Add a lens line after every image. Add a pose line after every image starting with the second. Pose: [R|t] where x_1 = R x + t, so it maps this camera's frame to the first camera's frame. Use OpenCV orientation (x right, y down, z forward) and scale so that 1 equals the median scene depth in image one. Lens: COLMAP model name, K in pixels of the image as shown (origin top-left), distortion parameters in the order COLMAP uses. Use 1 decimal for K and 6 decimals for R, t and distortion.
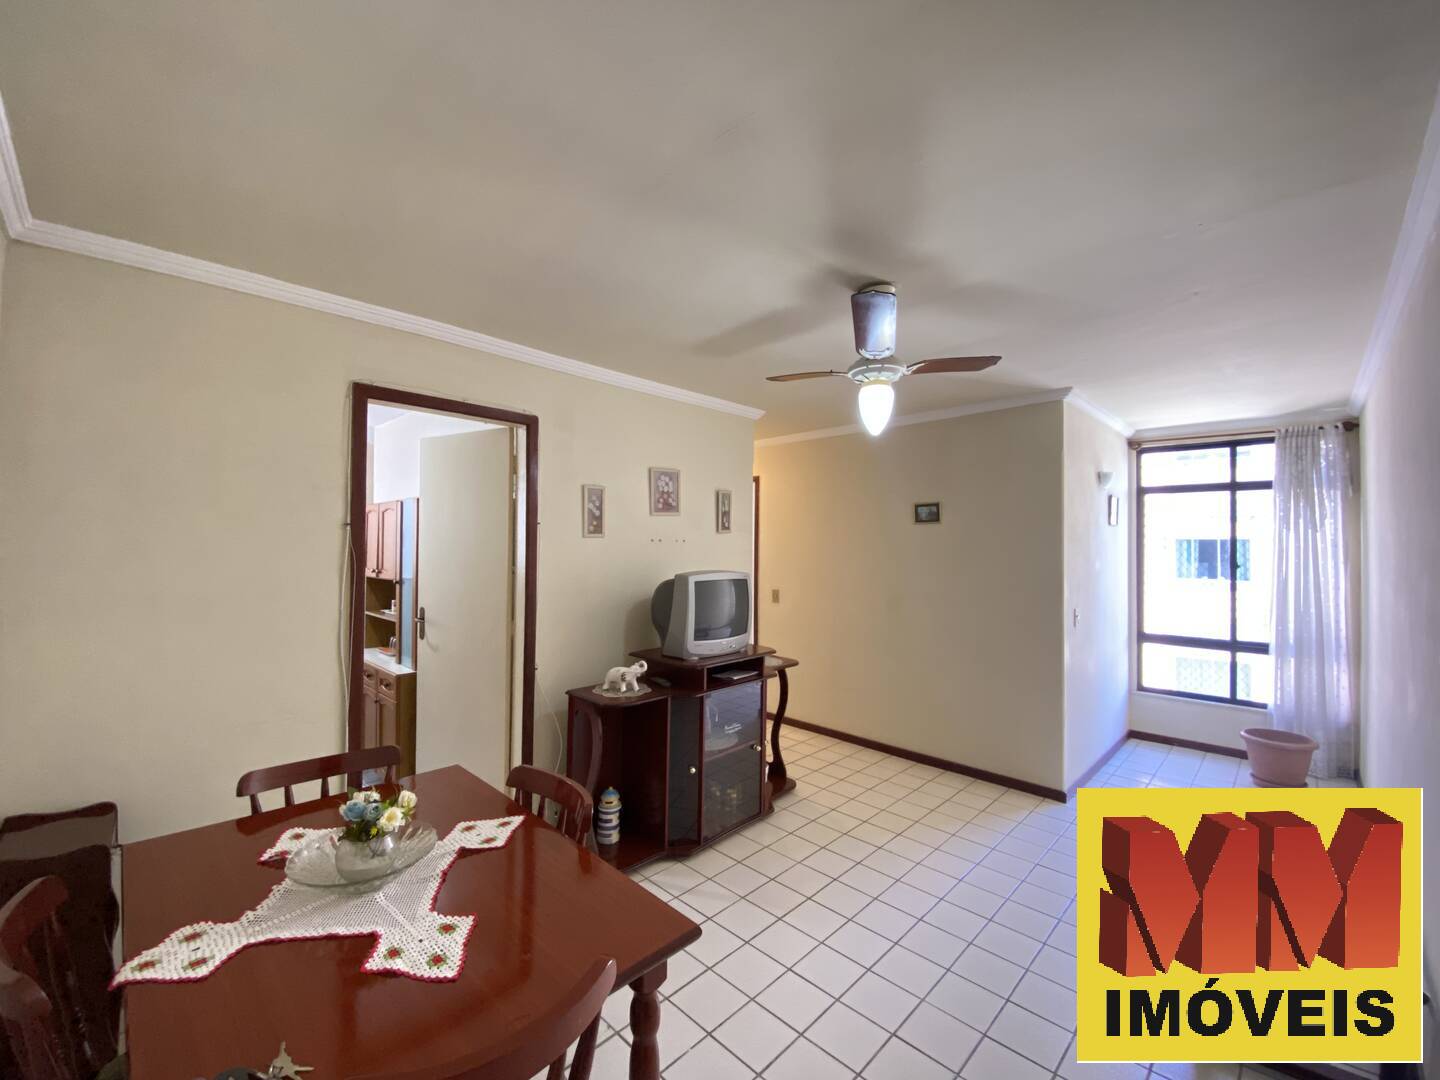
lens RADIAL K [[590.2, 0, 714.7], [0, 590.2, 539.4], [0, 0, 1]] dist [0.063320, -0.042566]
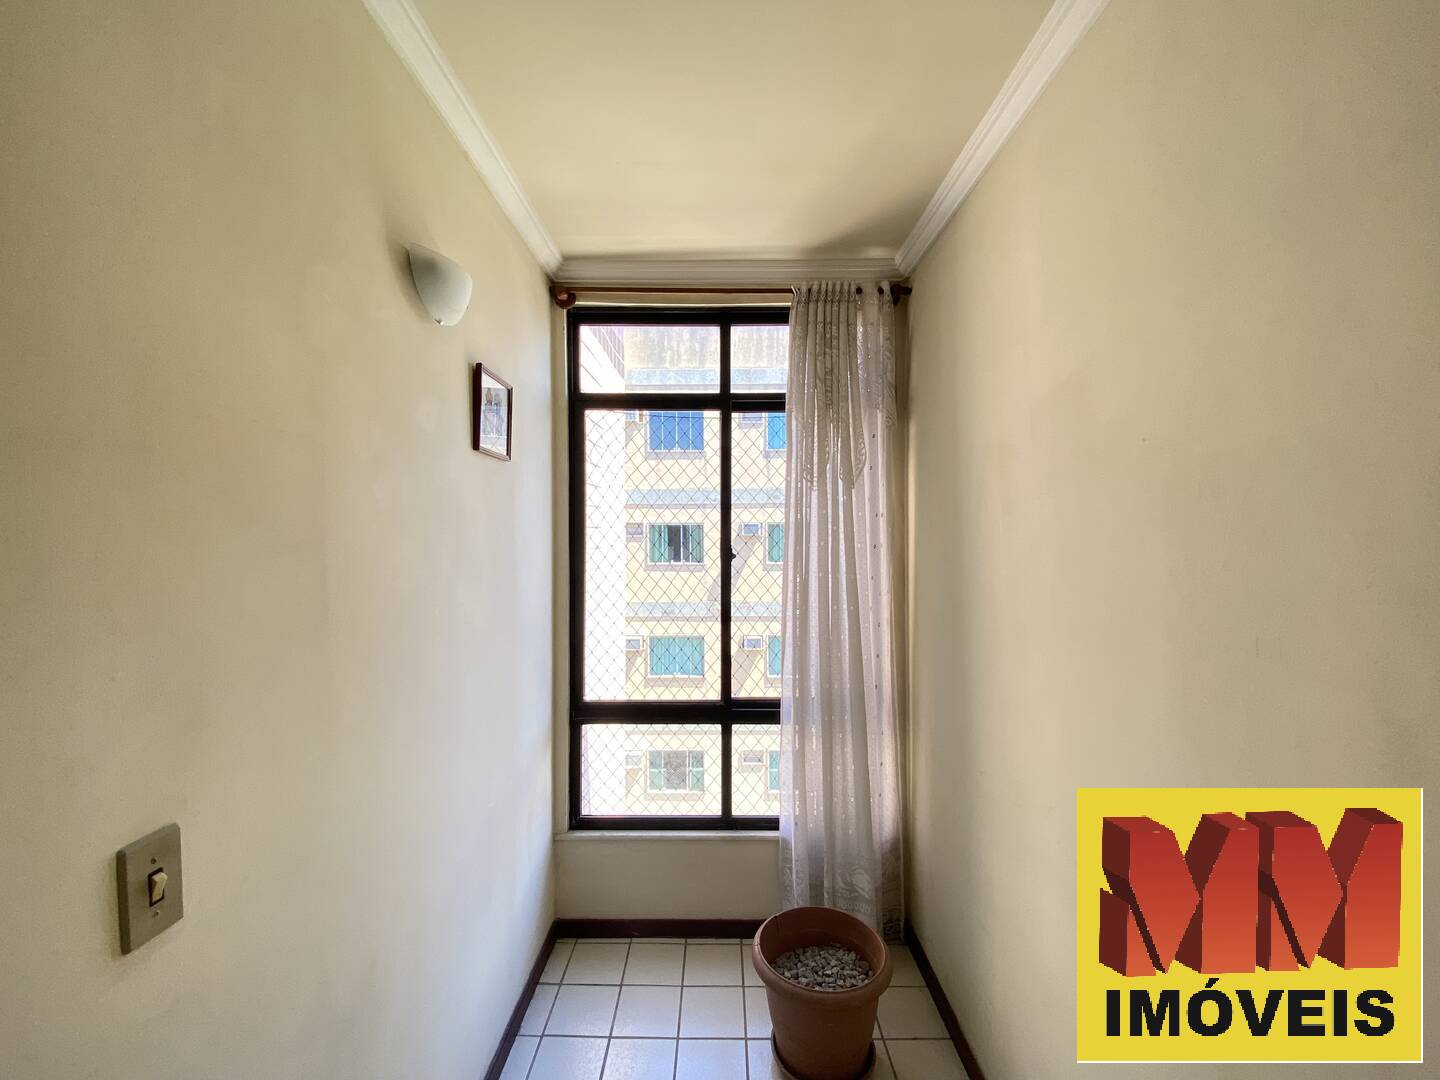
lens RADIAL K [[590.2, 0, 714.7], [0, 590.2, 539.4], [0, 0, 1]] dist [0.063320, -0.042566]
pose [[0.726523, -0.013666, 0.687006, 0.524055], [-0.000177, 0.999798, 0.020075, 0.020028], [-0.687142, -0.014707, 0.726374, 0.664428]]
